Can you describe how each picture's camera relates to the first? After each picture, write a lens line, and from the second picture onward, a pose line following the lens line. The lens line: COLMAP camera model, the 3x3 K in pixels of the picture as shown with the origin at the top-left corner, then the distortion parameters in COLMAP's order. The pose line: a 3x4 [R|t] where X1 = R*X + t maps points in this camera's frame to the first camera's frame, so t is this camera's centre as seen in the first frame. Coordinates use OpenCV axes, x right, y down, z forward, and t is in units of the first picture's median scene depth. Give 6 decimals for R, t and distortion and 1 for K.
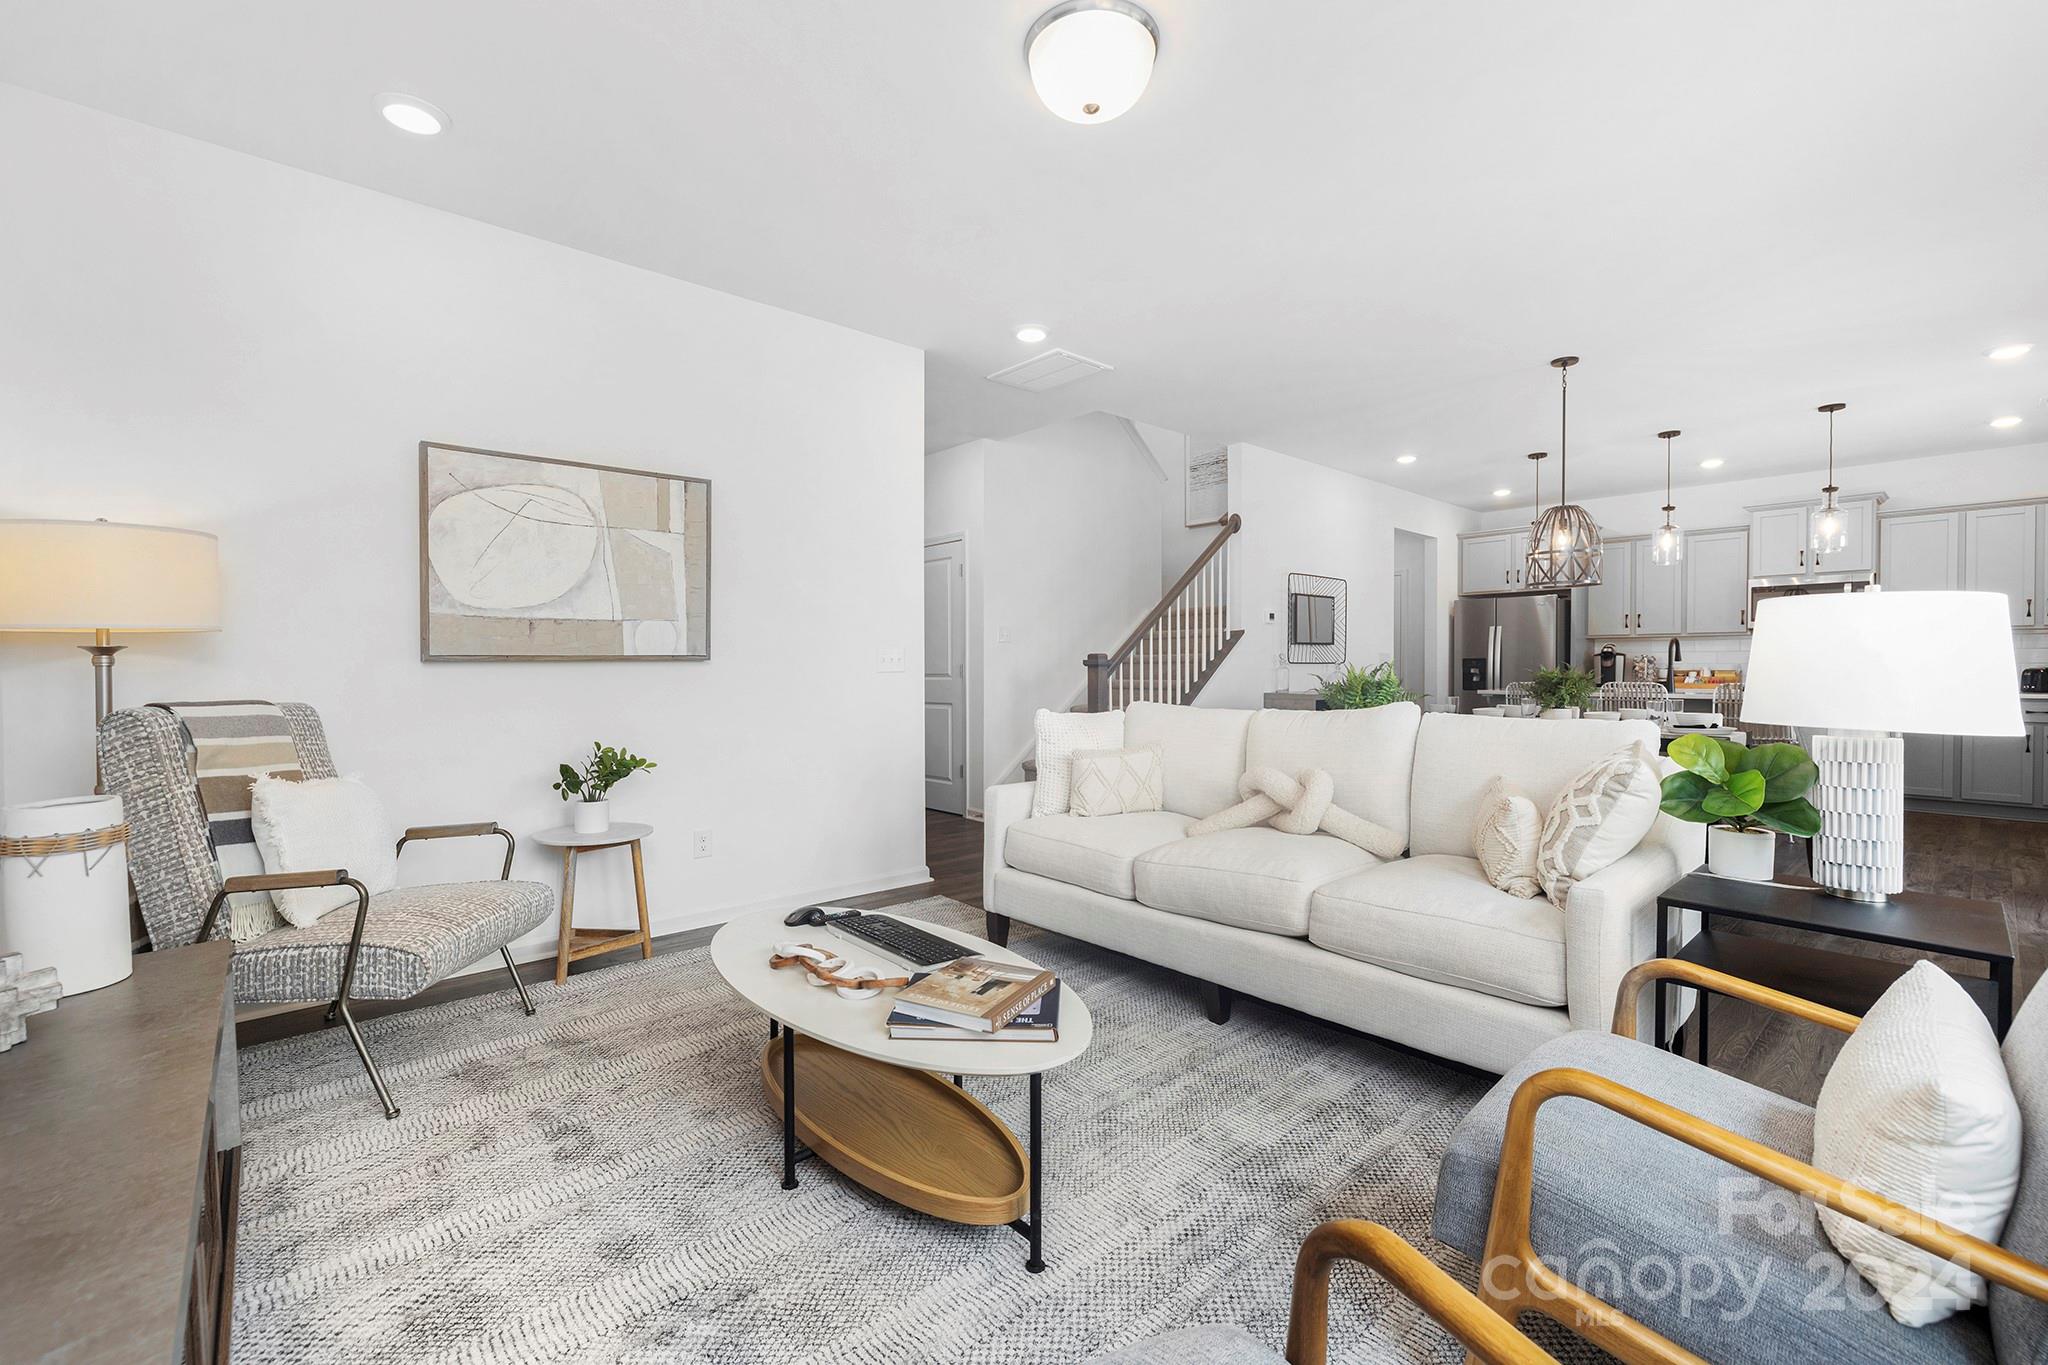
lens RADIAL K [[859.0, 0, 1024.0], [0, 859.0, 682.5], [0, 0, 1]] dist [0.007820, -0.000261]
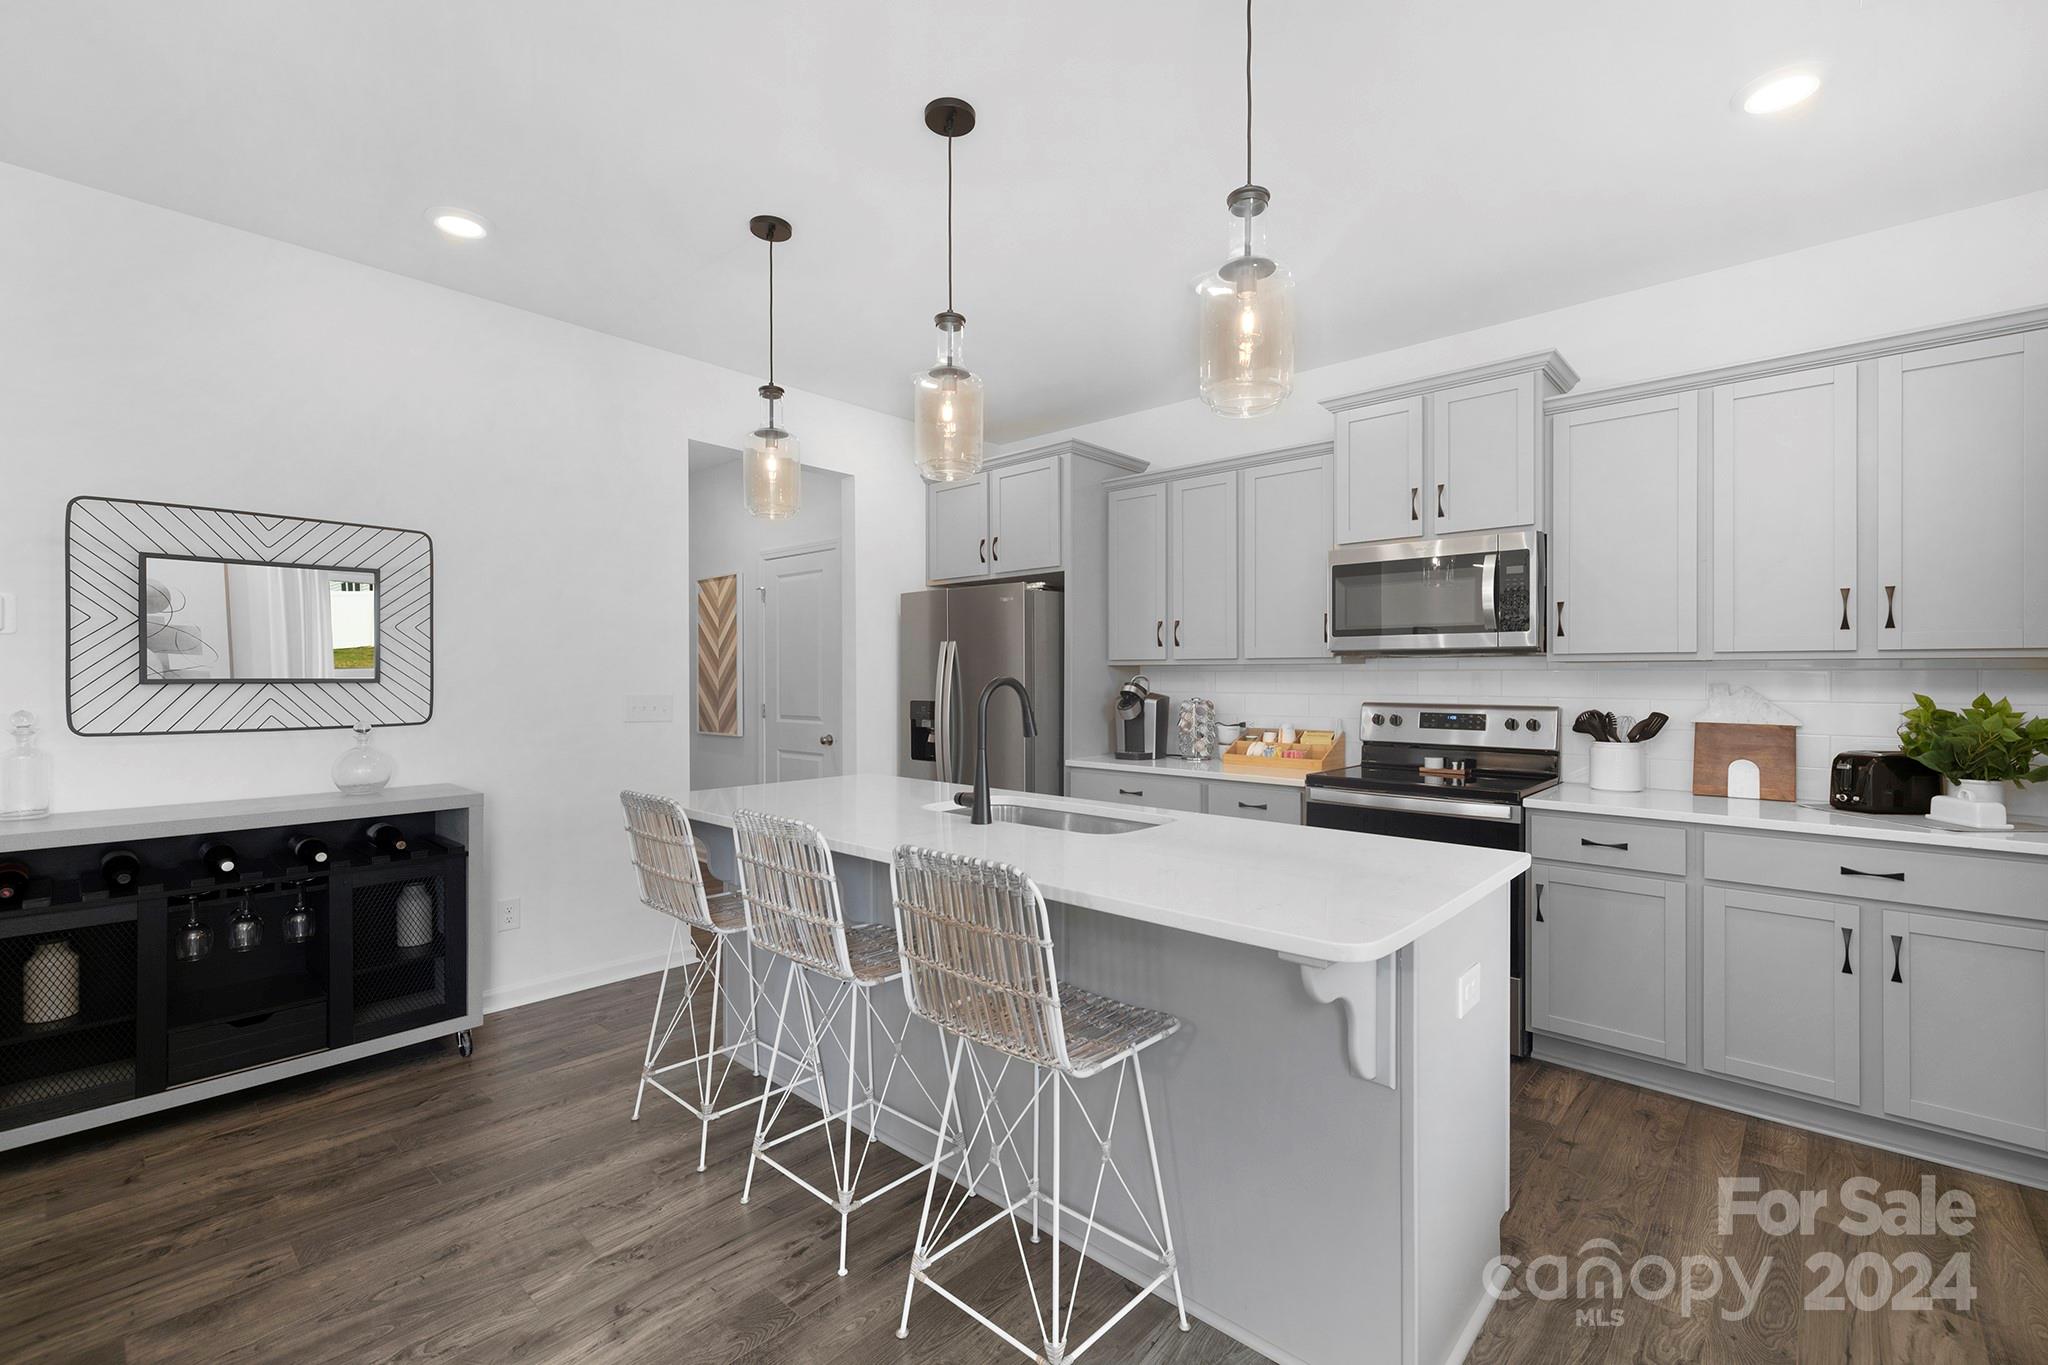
lens RADIAL K [[888.3, 0, 1013.4], [0, 888.3, 683.2], [0, 0, 1]] dist [0.008381, 0.000120]
pose [[0.995424, 0.002204, 0.095530, 0.610366], [-0.000870, 0.999902, -0.014006, -0.036537], [-0.095552, 0.013859, 0.995328, 0.517842]]
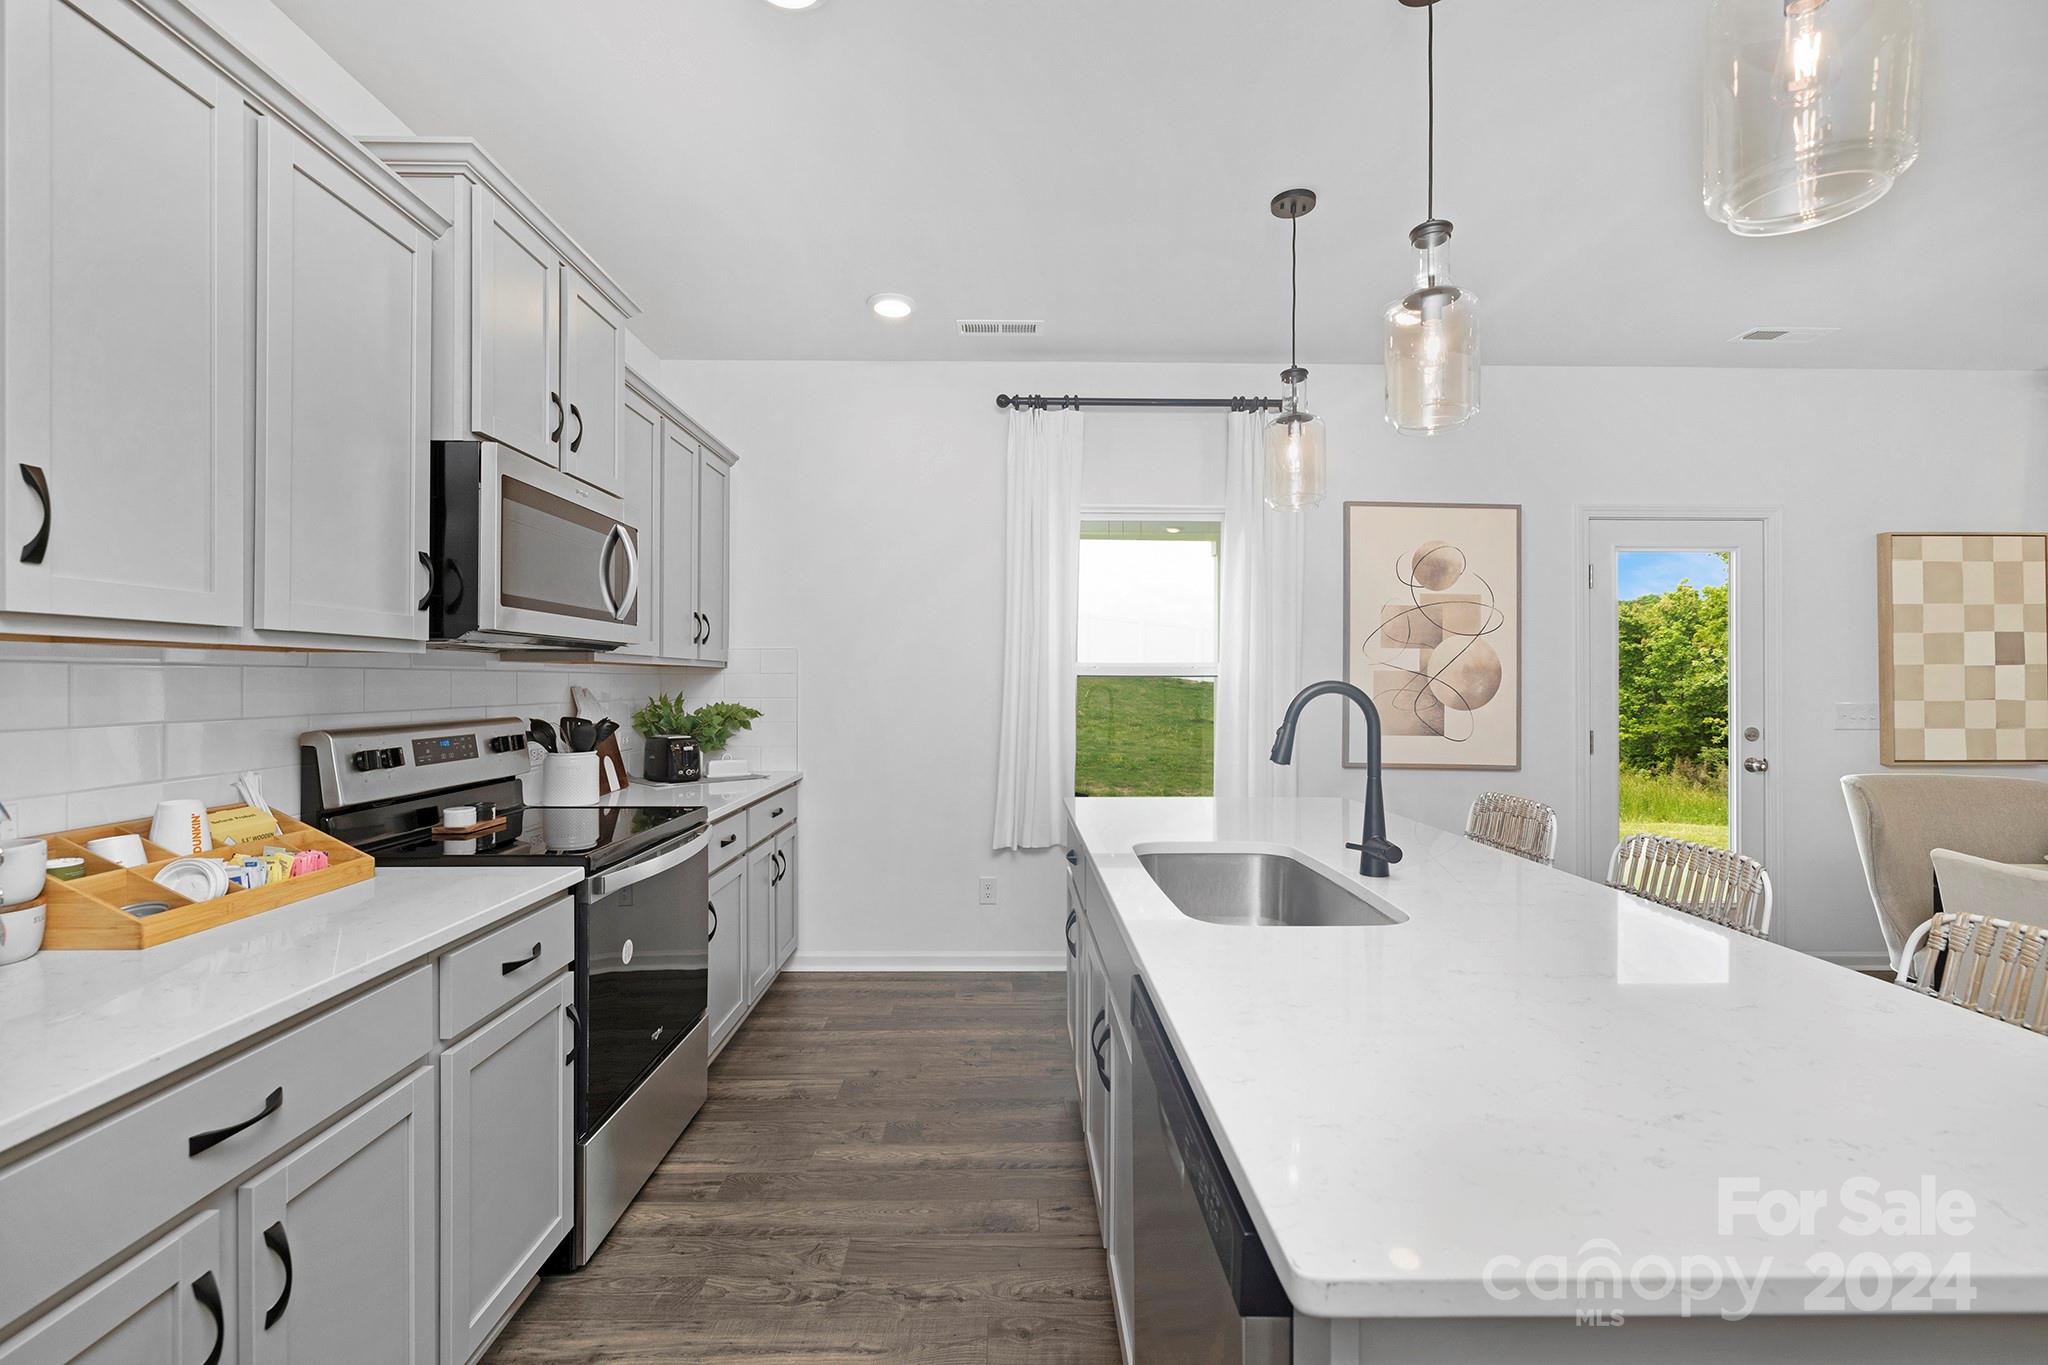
lens RADIAL K [[859.0, 0, 1024.0], [0, 859.0, 682.5], [0, 0, 1]] dist [0.007820, -0.000261]
pose [[-0.752541, -0.001219, 0.658545, 0.547612], [0.013337, 0.999765, 0.017092, -0.048617], [-0.658411, 0.021645, -0.752348, 1.079024]]
